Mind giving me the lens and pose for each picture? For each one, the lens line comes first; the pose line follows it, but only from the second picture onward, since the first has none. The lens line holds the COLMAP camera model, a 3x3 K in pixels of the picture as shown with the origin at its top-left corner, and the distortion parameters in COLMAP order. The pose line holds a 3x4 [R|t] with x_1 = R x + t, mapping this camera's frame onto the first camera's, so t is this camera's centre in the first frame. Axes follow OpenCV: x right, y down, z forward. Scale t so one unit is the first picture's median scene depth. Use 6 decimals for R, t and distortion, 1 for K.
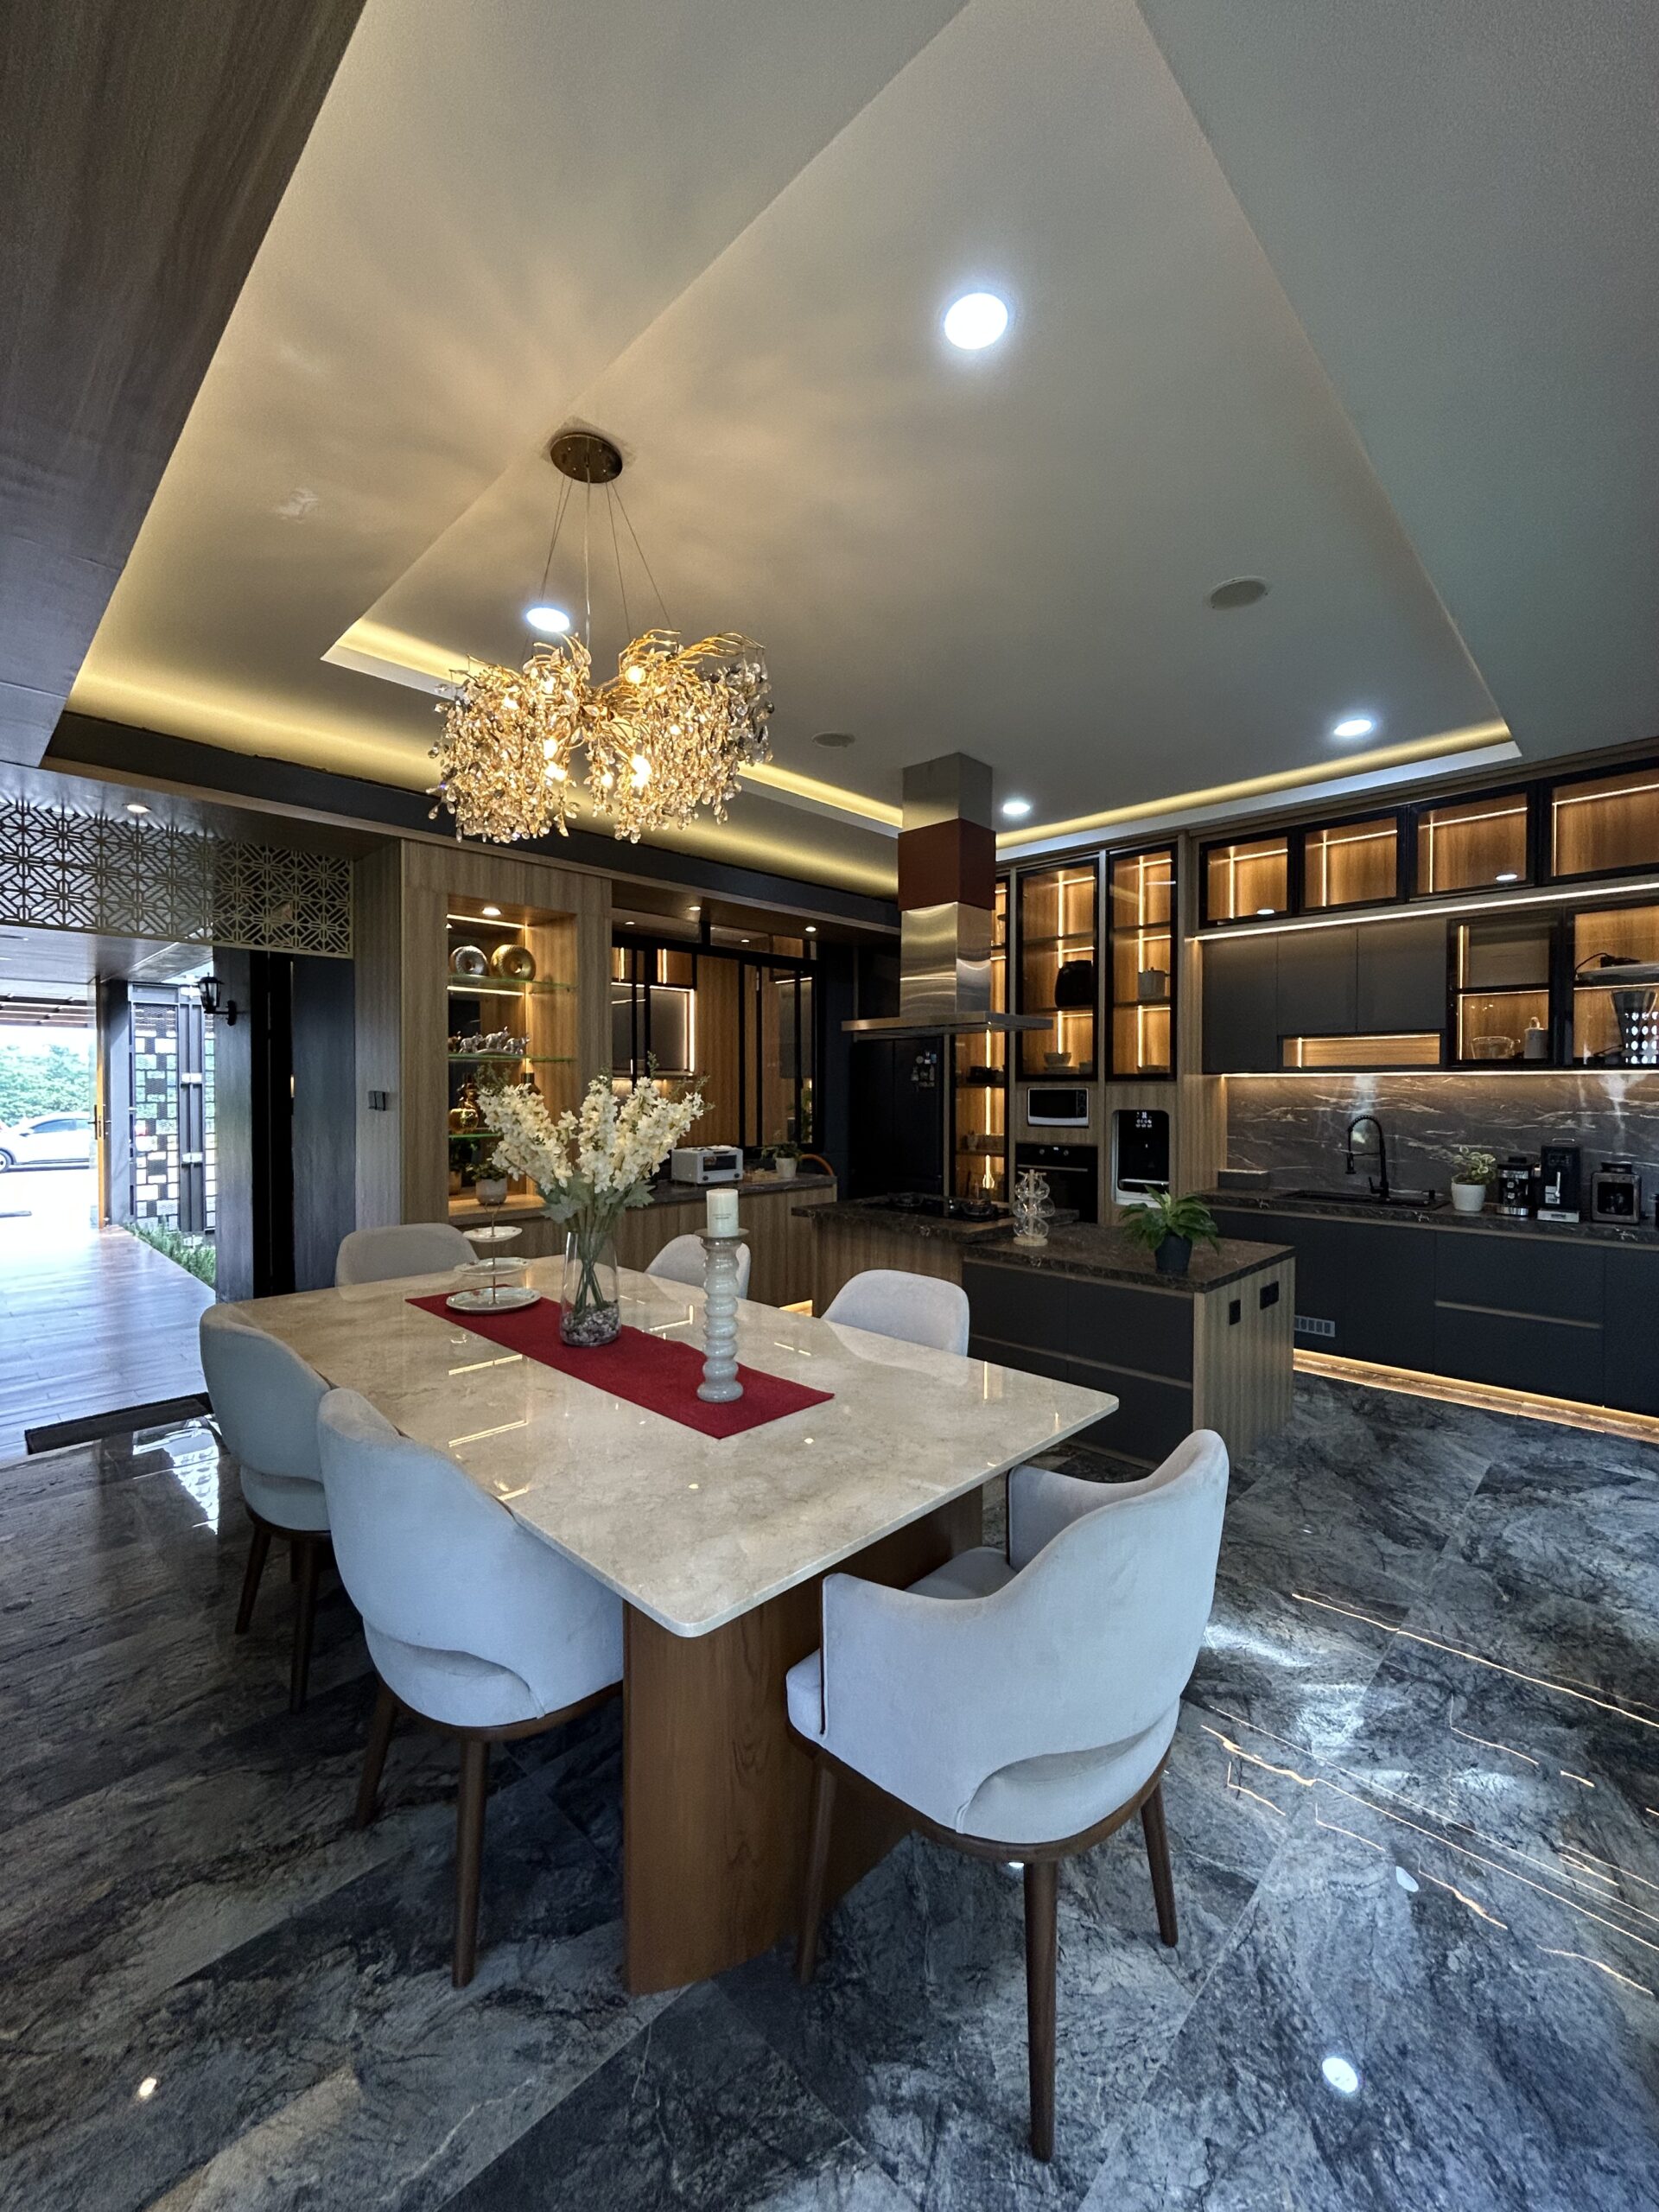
lens RADIAL K [[896.4, 0, 827.1], [0, 896.4, 1116.7], [0, 0, 1]] dist [-0.005637, 0.001749]
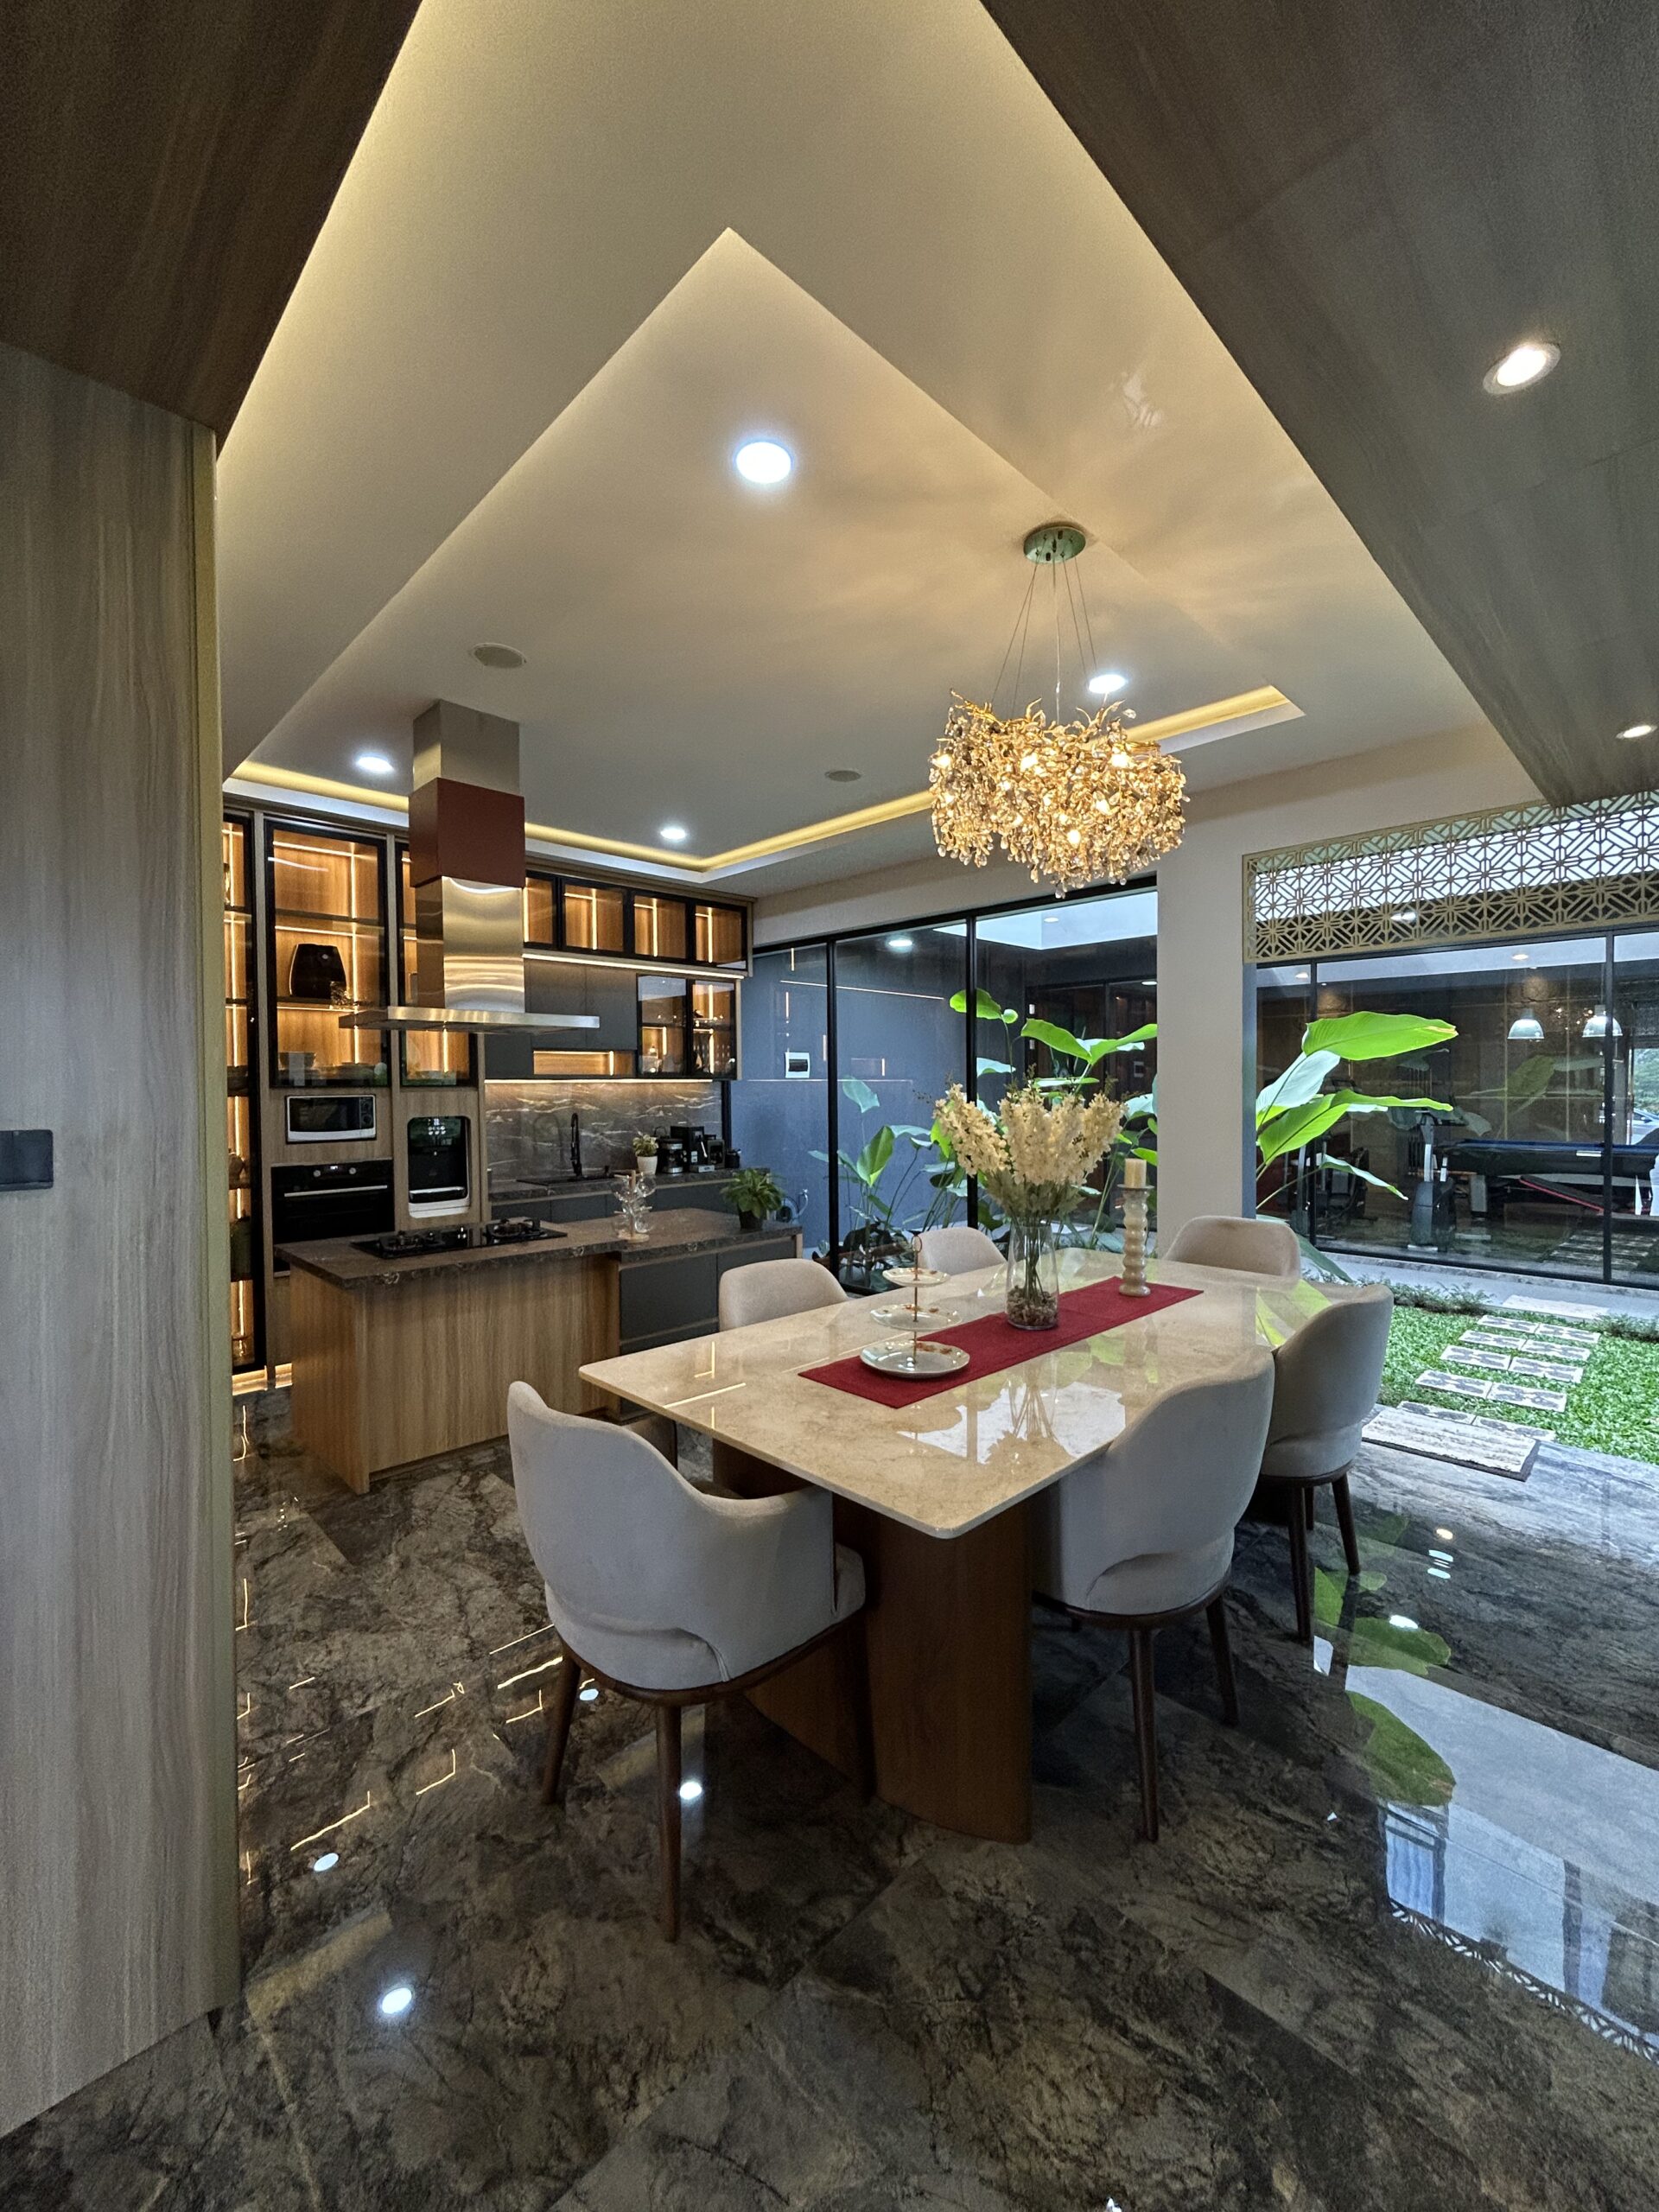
lens RADIAL K [[896.4, 0, 839.3], [0, 896.4, 1105.2], [0, 0, 1]] dist [-0.005637, 0.001749]
pose [[0.019408, -0.022501, 0.999558, -0.618963], [0.043616, 0.998814, 0.021637, -0.022155], [-0.998860, 0.043177, 0.020366, 0.550615]]
